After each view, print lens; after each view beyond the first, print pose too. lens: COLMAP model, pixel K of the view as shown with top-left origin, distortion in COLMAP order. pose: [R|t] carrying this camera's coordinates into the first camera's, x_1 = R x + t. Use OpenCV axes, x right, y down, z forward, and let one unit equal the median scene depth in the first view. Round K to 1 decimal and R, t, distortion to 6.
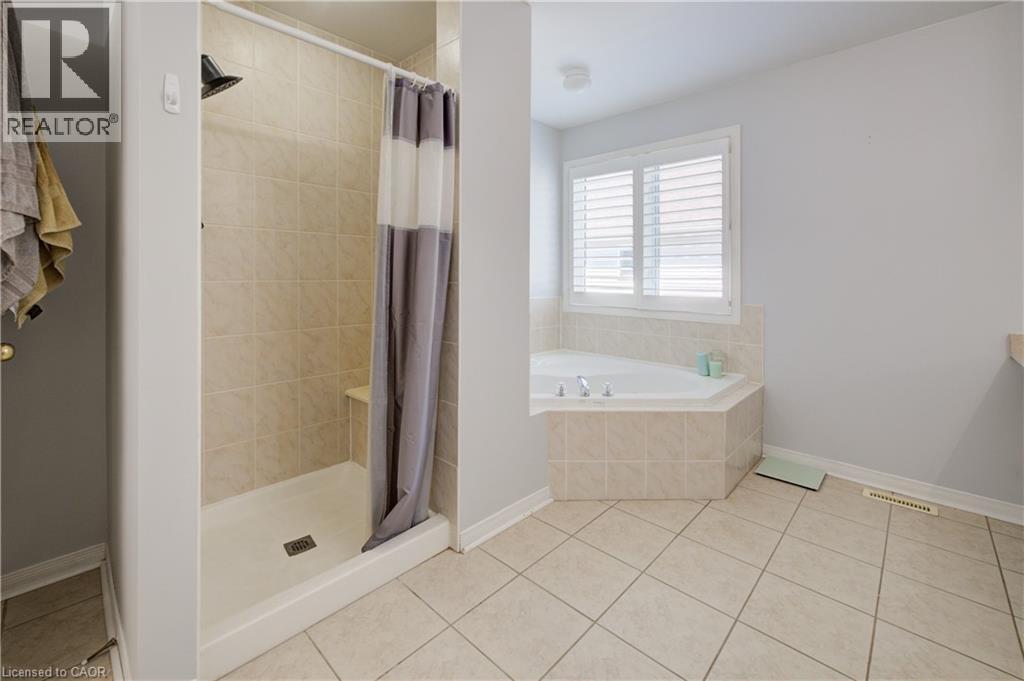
lens RADIAL K [[433.0, 0, 513.3], [0, 433.0, 276.5], [0, 0, 1]] dist [0.003070, 0.000308]
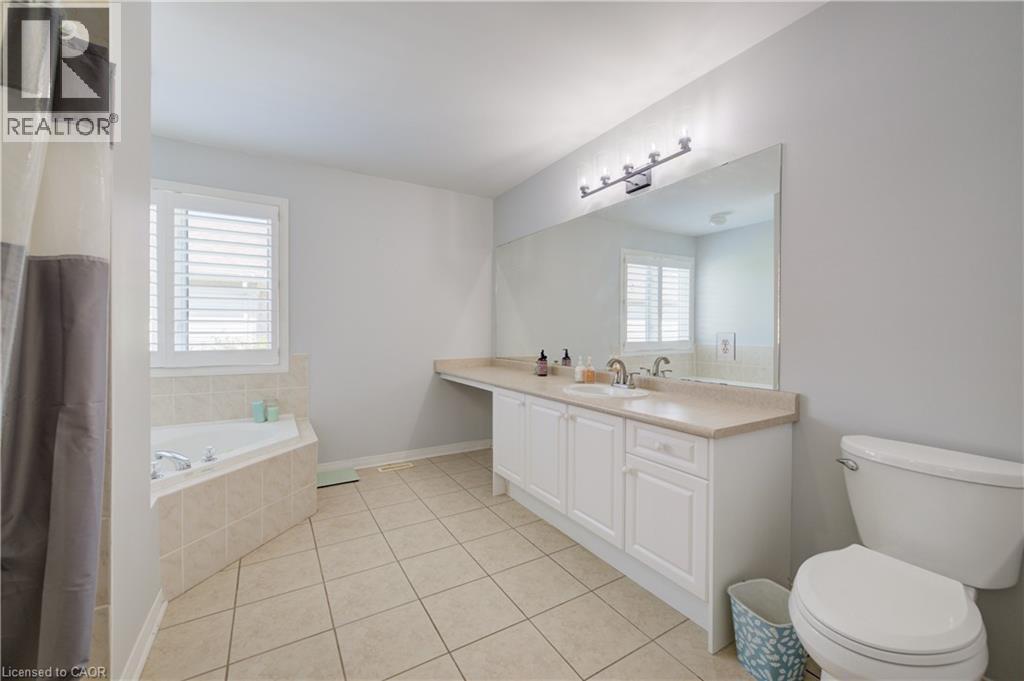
lens RADIAL K [[410.9, 0, 512.2], [0, 410.9, 334.3], [0, 0, 1]] dist [-0.003211, 0.001942]
pose [[0.273579, -0.013417, 0.961756, -0.437077], [0.002283, 0.999909, 0.013300, -0.002643], [-0.961847, -0.001443, 0.273585, 0.144630]]
